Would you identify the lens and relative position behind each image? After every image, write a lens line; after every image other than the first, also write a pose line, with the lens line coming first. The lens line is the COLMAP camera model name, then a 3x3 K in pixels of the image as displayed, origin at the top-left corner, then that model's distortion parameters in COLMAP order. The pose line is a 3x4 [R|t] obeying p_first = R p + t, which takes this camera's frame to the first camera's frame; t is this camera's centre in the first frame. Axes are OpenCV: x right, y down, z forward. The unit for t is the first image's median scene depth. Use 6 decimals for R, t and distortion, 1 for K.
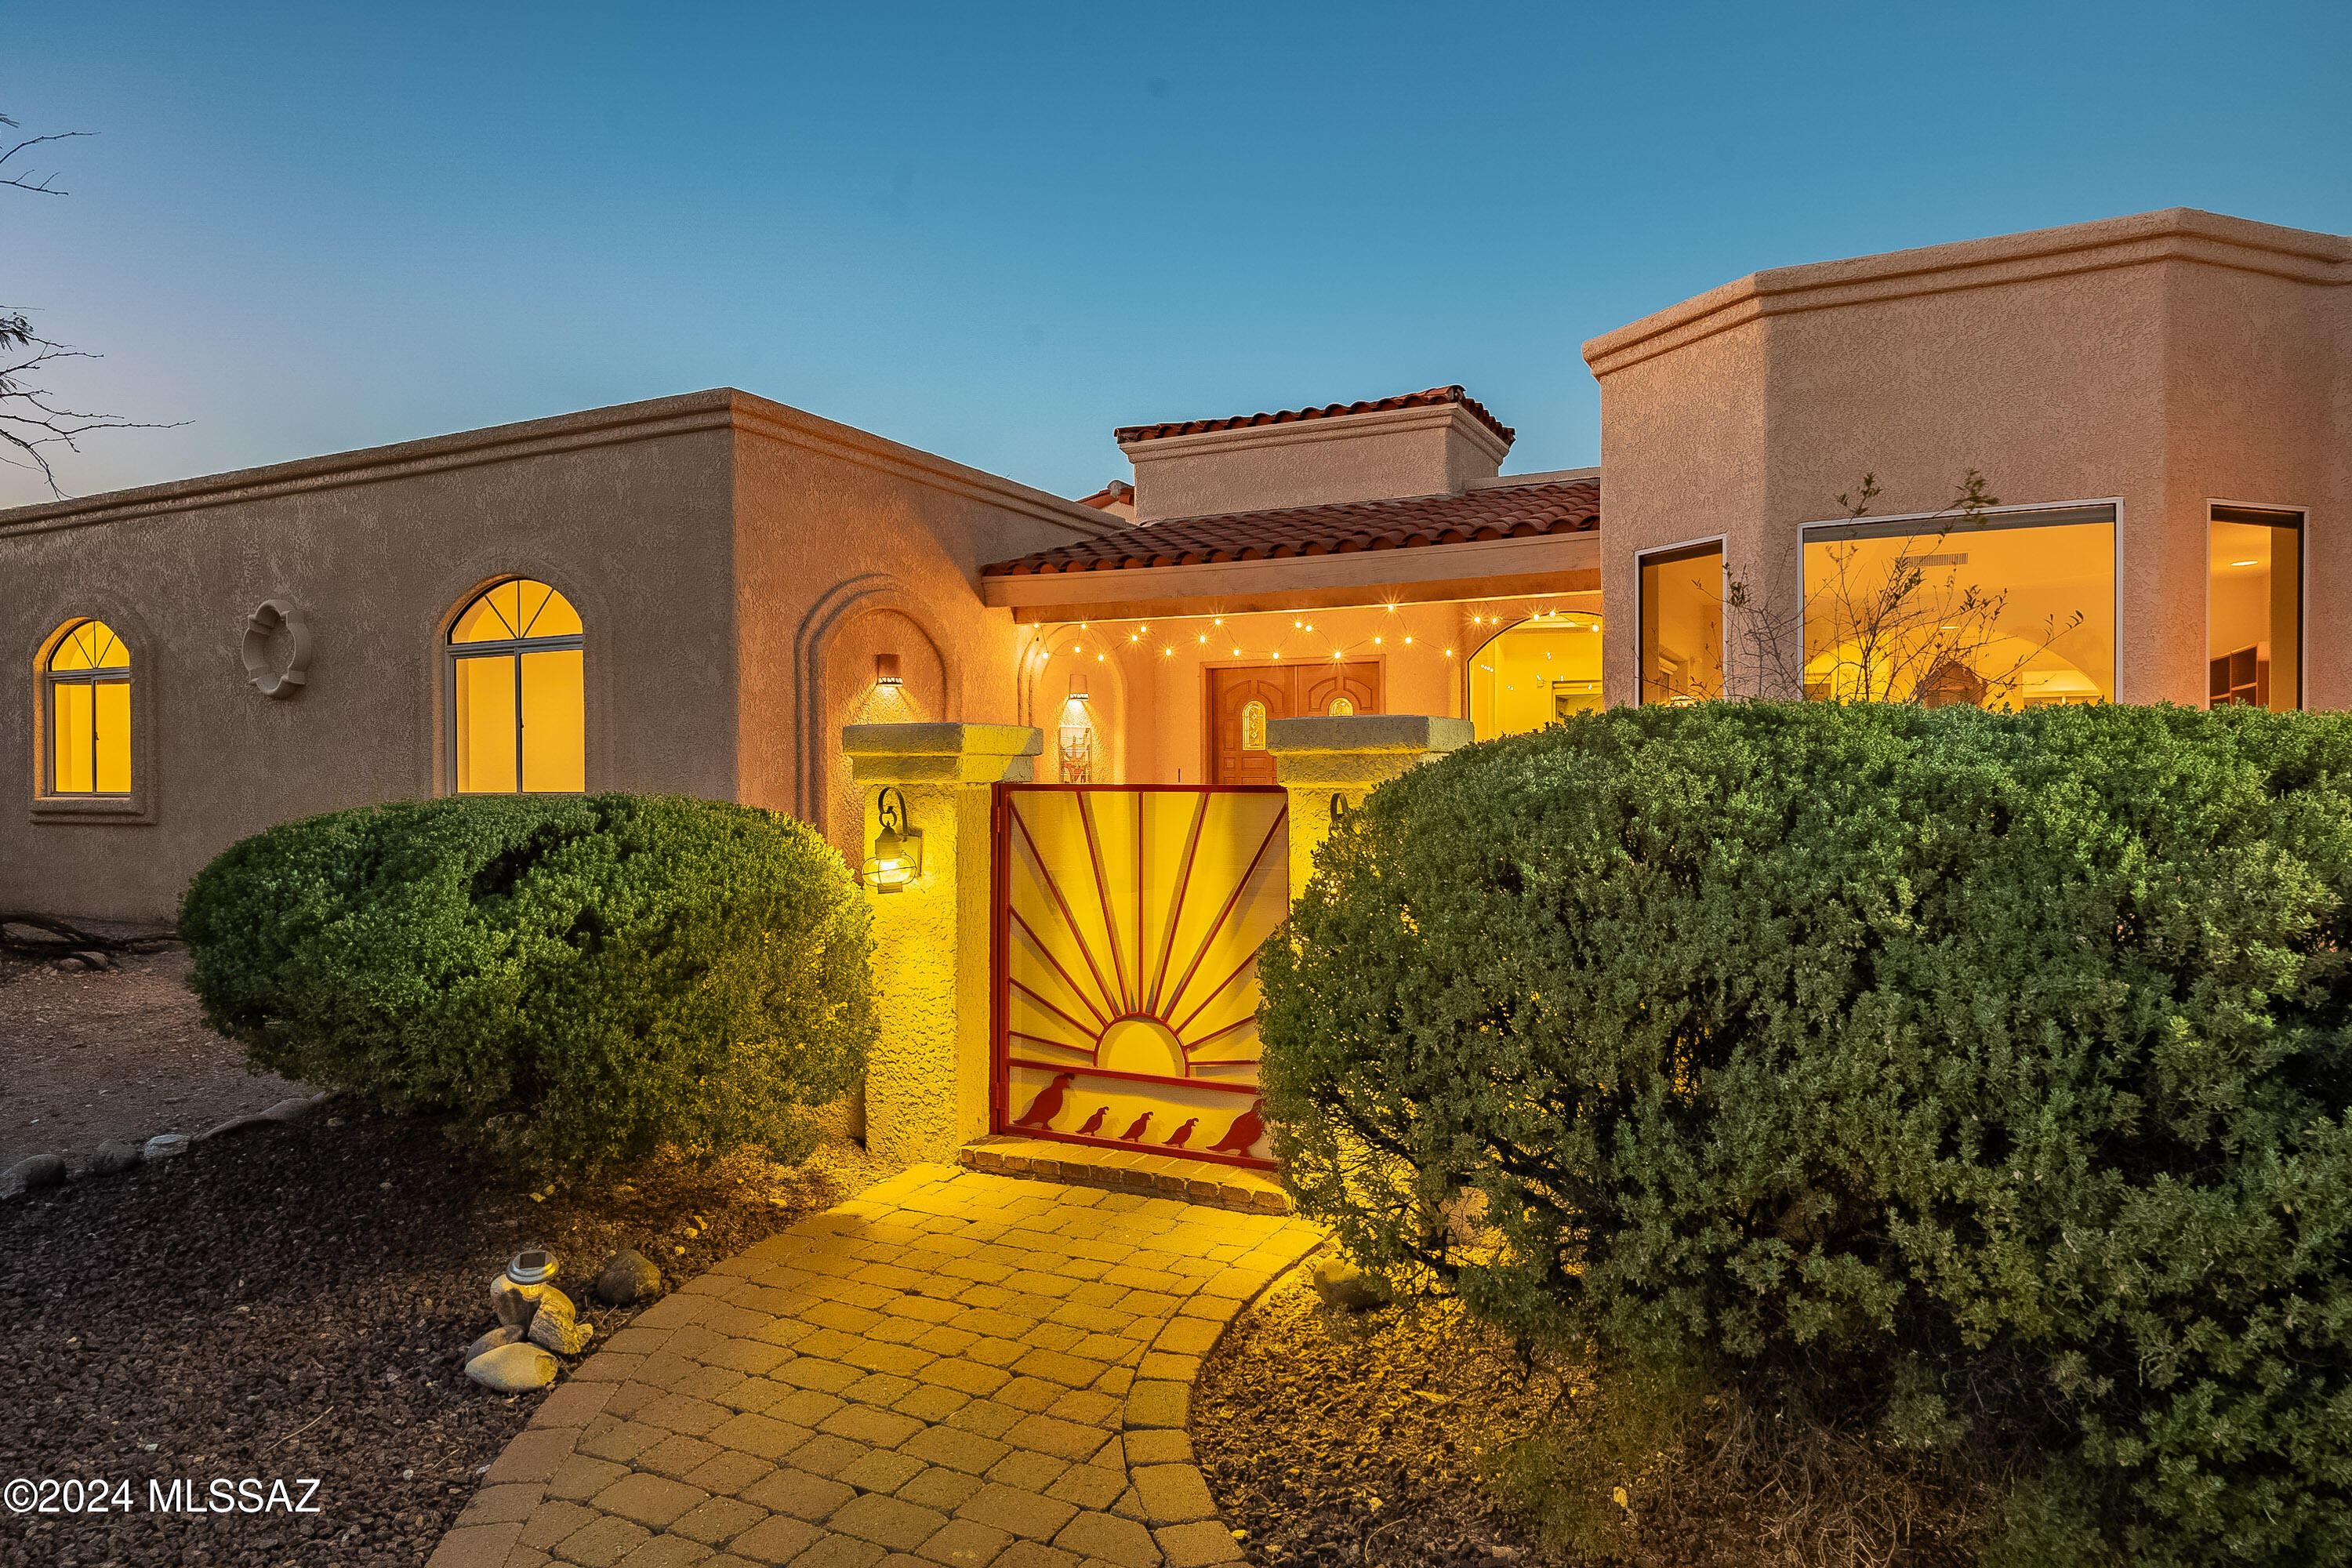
lens RADIAL K [[1474.3, 0, 1176.6], [0, 1474.3, 775.9], [0, 0, 1]] dist [-0.004668, -0.000035]
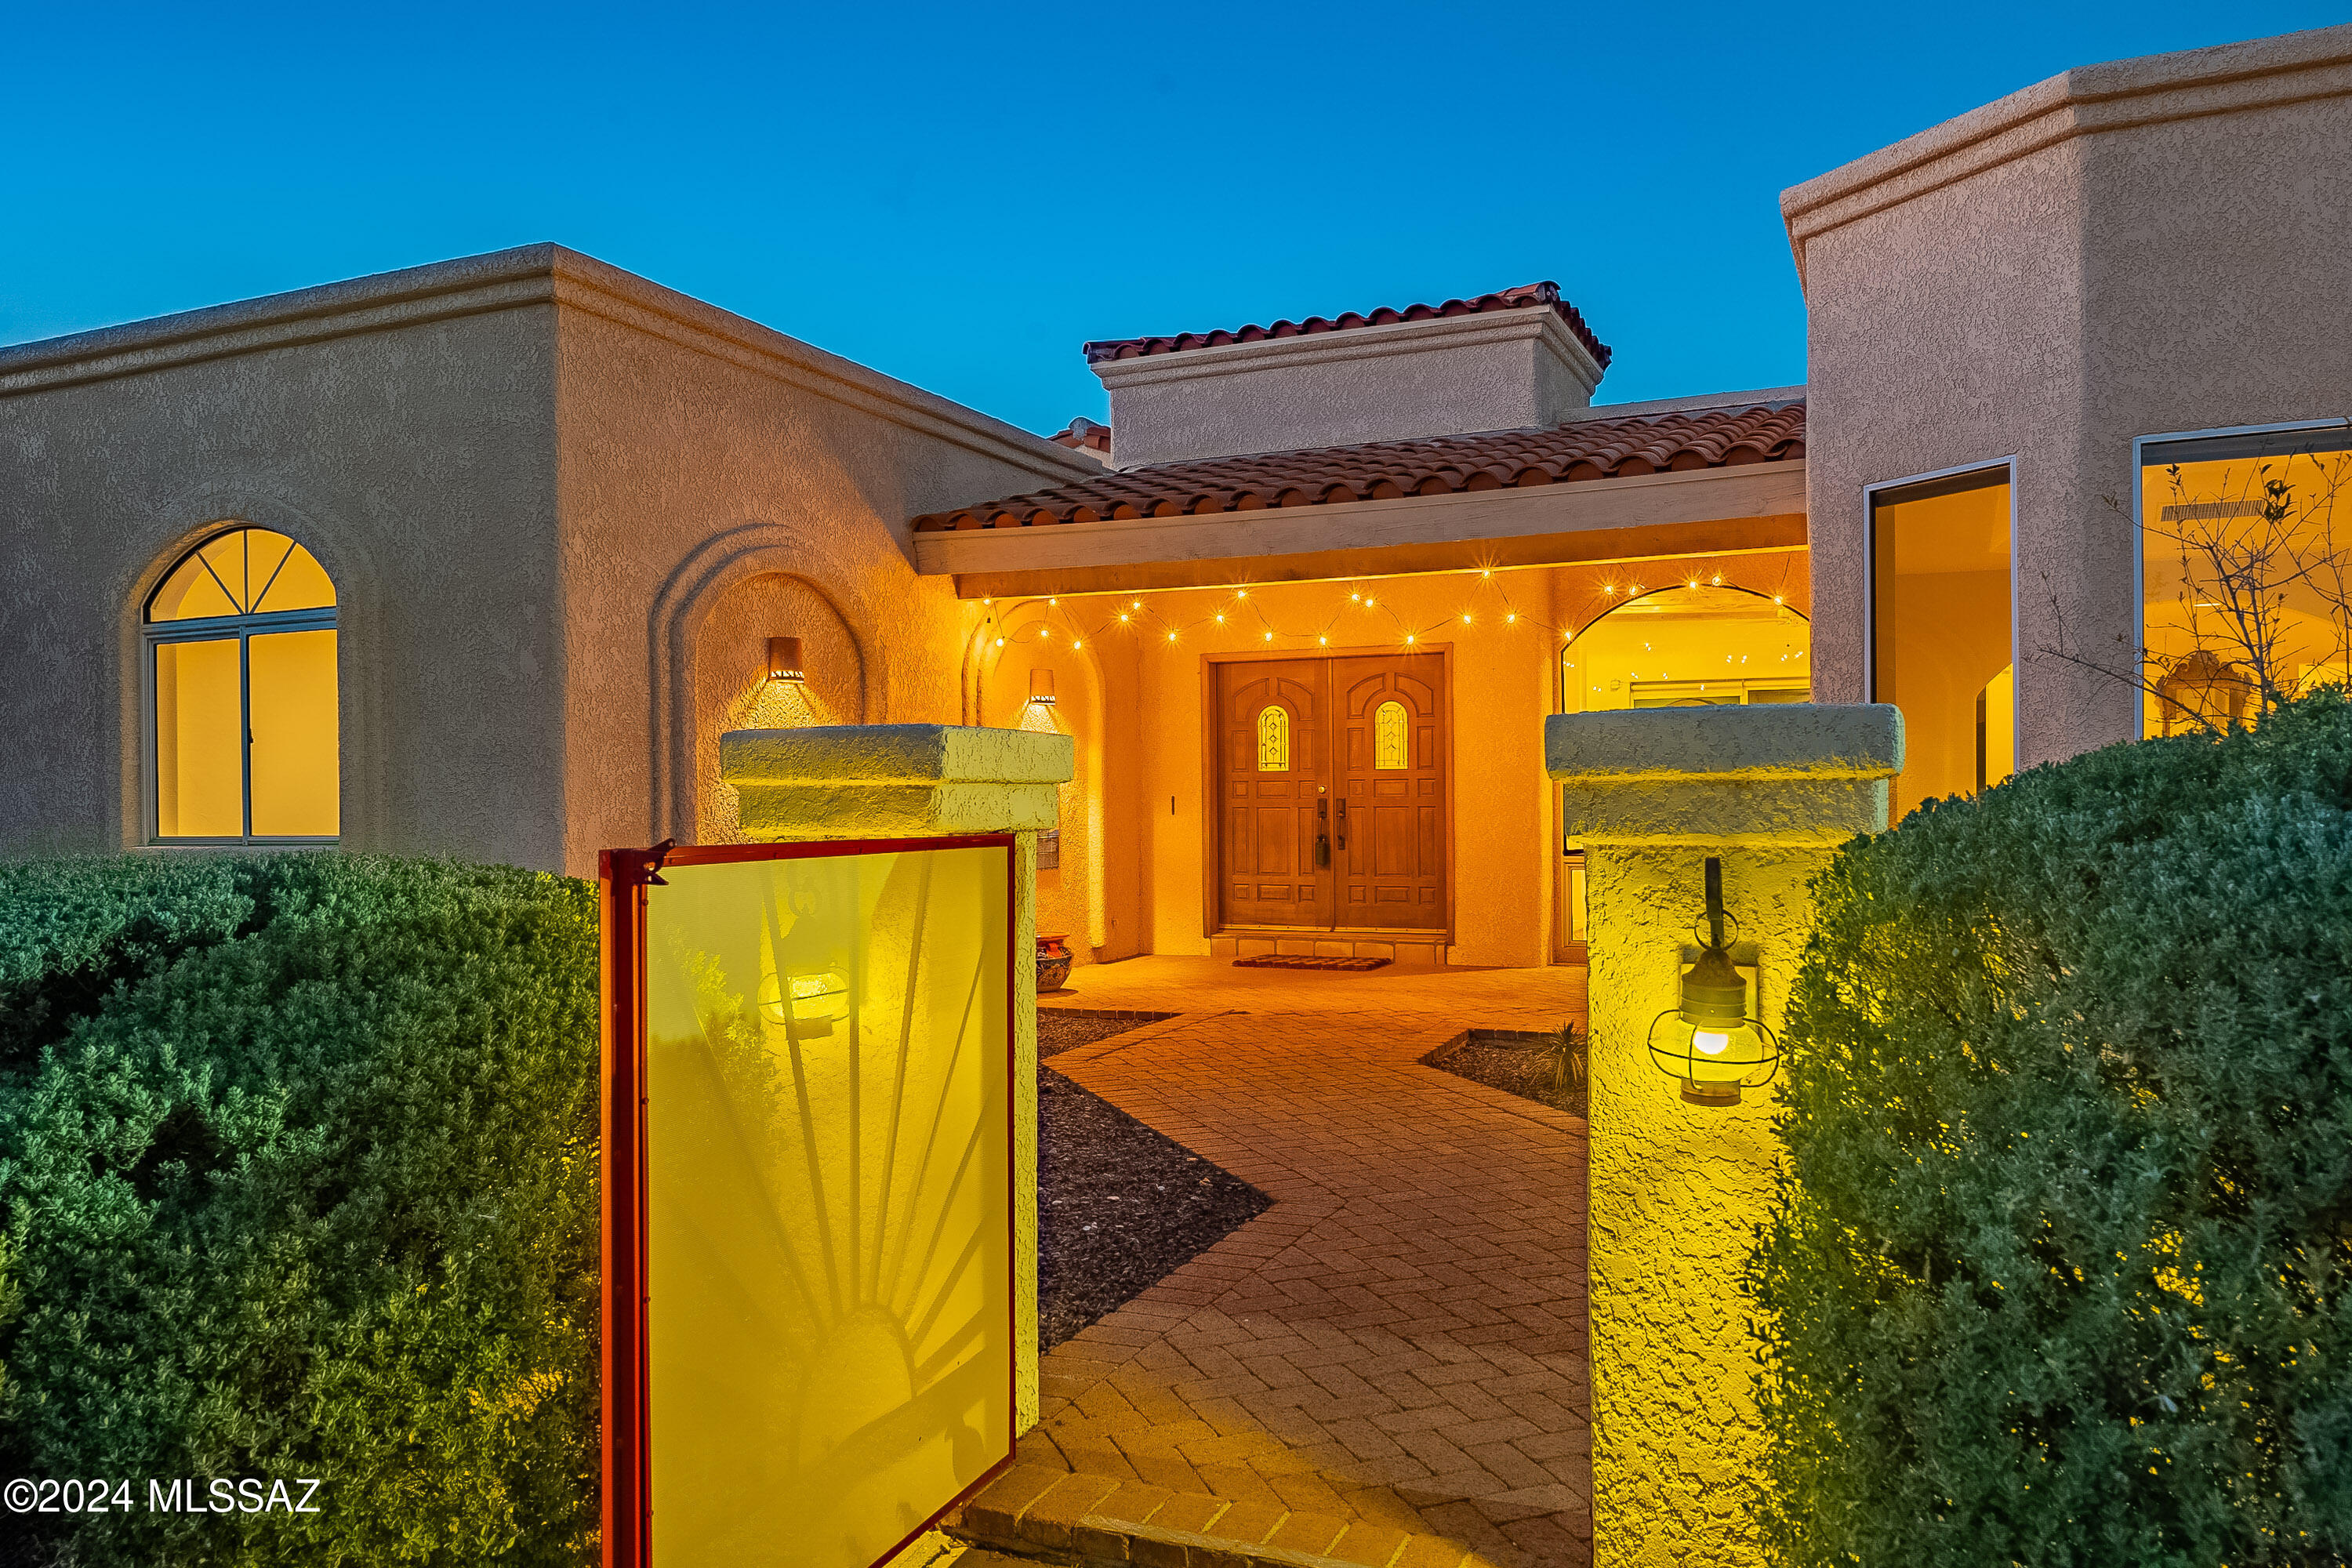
lens RADIAL K [[1682.3, 0, 1173.9], [0, 1682.3, 793.4], [0, 0, 1]] dist [-0.002027, -0.003086]
pose [[0.999132, -0.003931, 0.041482, -0.045873], [0.004099, 0.999984, -0.003985, -0.004095], [-0.041465, 0.004152, 0.999131, 0.200592]]
